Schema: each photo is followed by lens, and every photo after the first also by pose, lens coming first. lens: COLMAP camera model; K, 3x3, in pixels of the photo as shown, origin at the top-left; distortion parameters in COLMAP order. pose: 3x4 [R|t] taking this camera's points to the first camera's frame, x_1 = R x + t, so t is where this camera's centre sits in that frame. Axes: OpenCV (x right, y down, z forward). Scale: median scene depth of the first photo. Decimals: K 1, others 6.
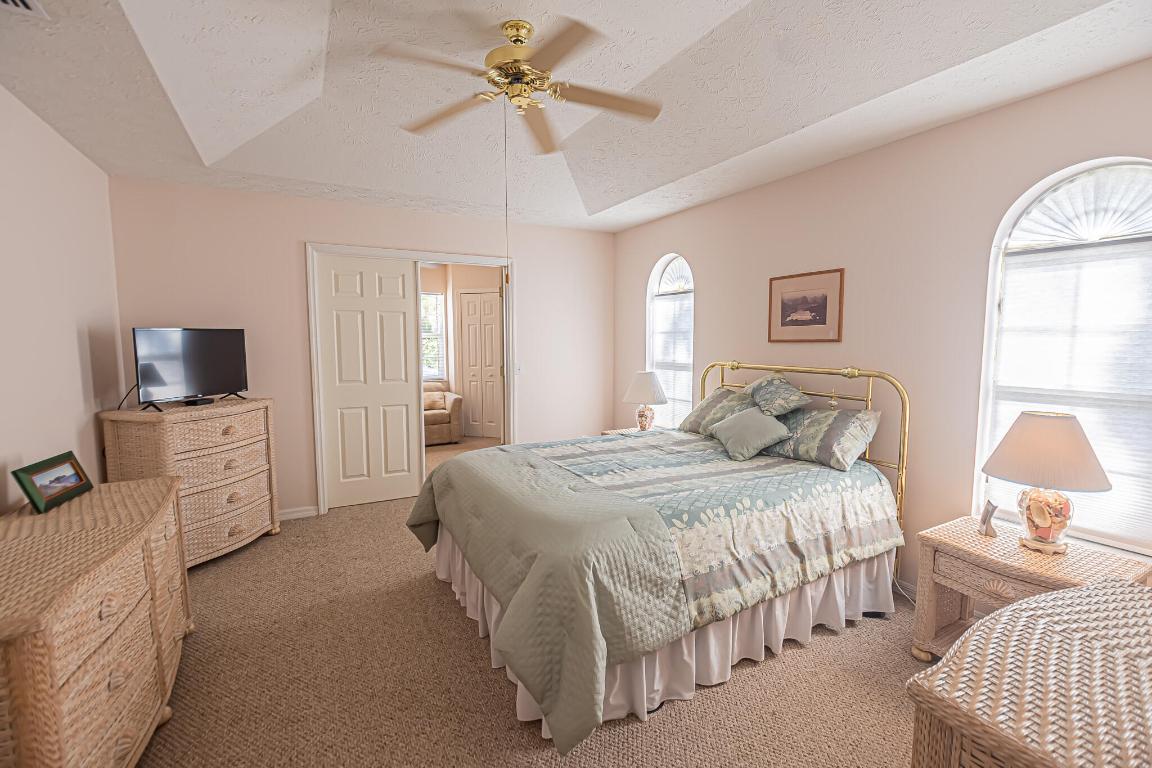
lens RADIAL K [[509.0, 0, 576.6], [0, 509.0, 384.8], [0, 0, 1]] dist [0.000359, -0.000914]
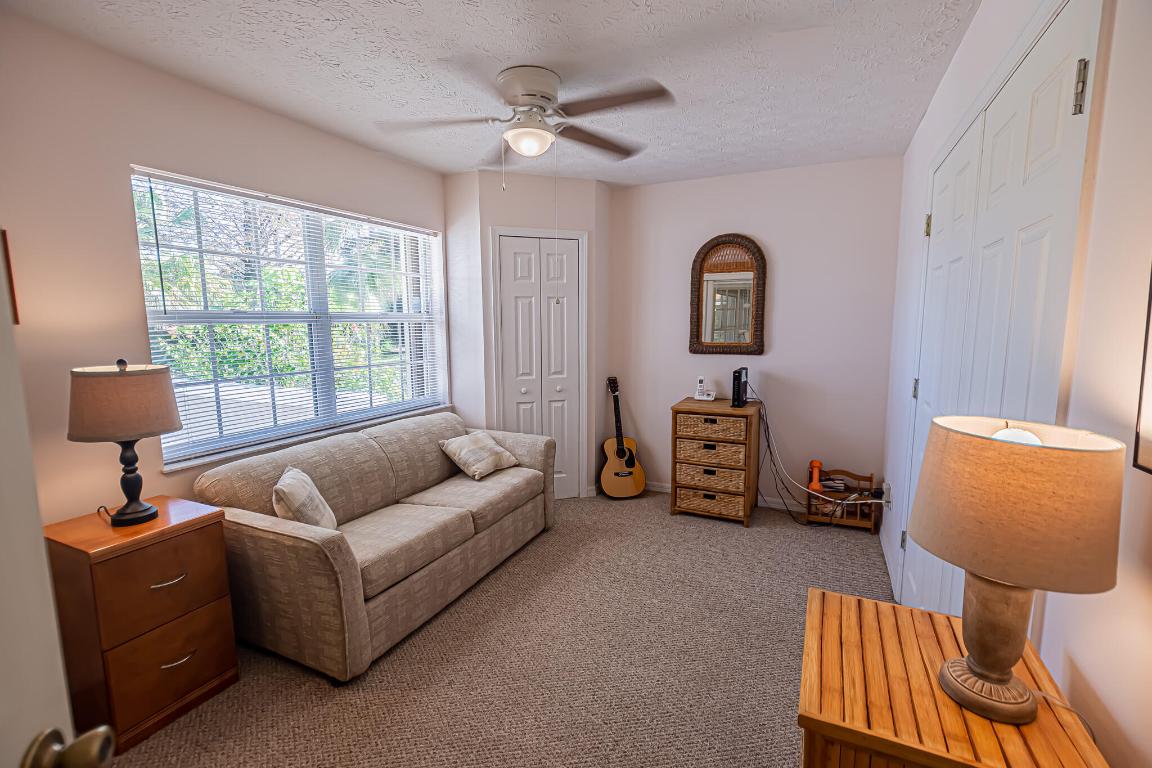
lens RADIAL K [[509.0, 0, 576.6], [0, 509.0, 384.8], [0, 0, 1]] dist [0.000359, -0.000914]
pose [[0.815054, -0.075541, 0.574439, -0.491647], [0.054635, 0.997067, 0.053599, -0.054755], [-0.576803, -0.012301, 0.816791, 0.559187]]
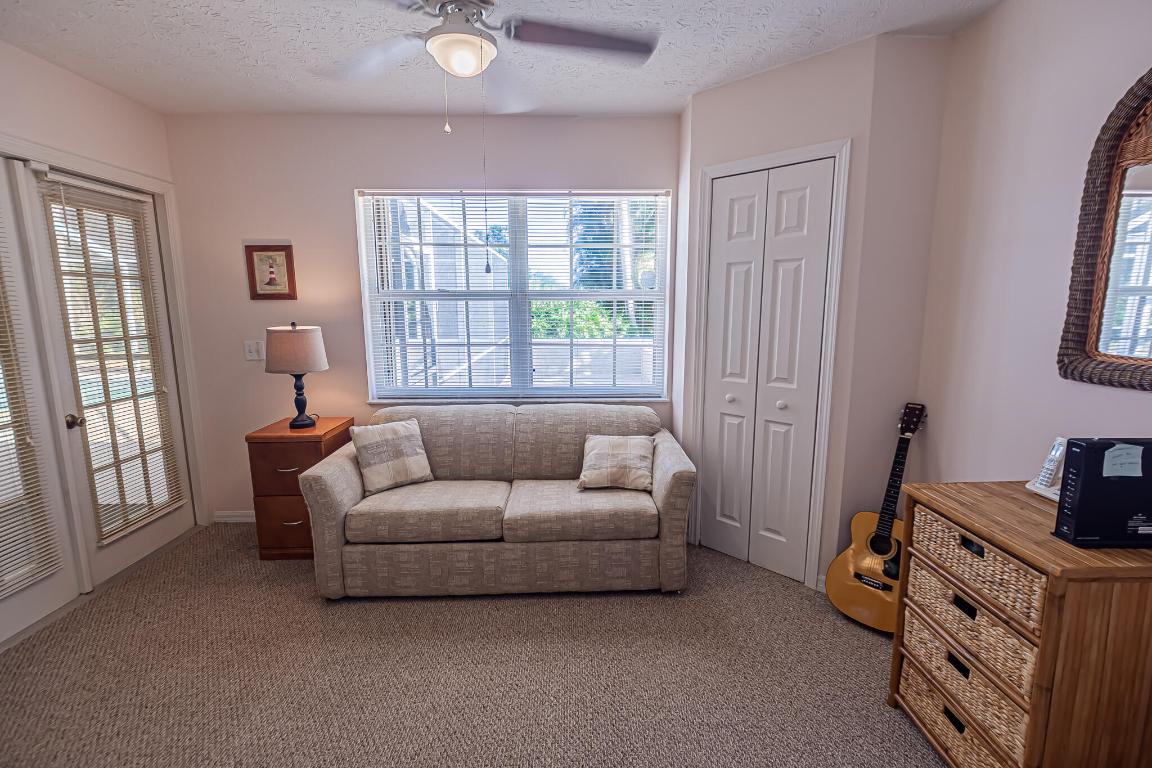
lens RADIAL K [[509.0, 0, 576.6], [0, 509.0, 384.8], [0, 0, 1]] dist [0.000359, -0.000914]
pose [[0.887777, 0.073309, -0.454398, -0.142254], [-0.039816, 0.995766, 0.082857, -0.059527], [0.458548, -0.055466, 0.886937, 0.646684]]
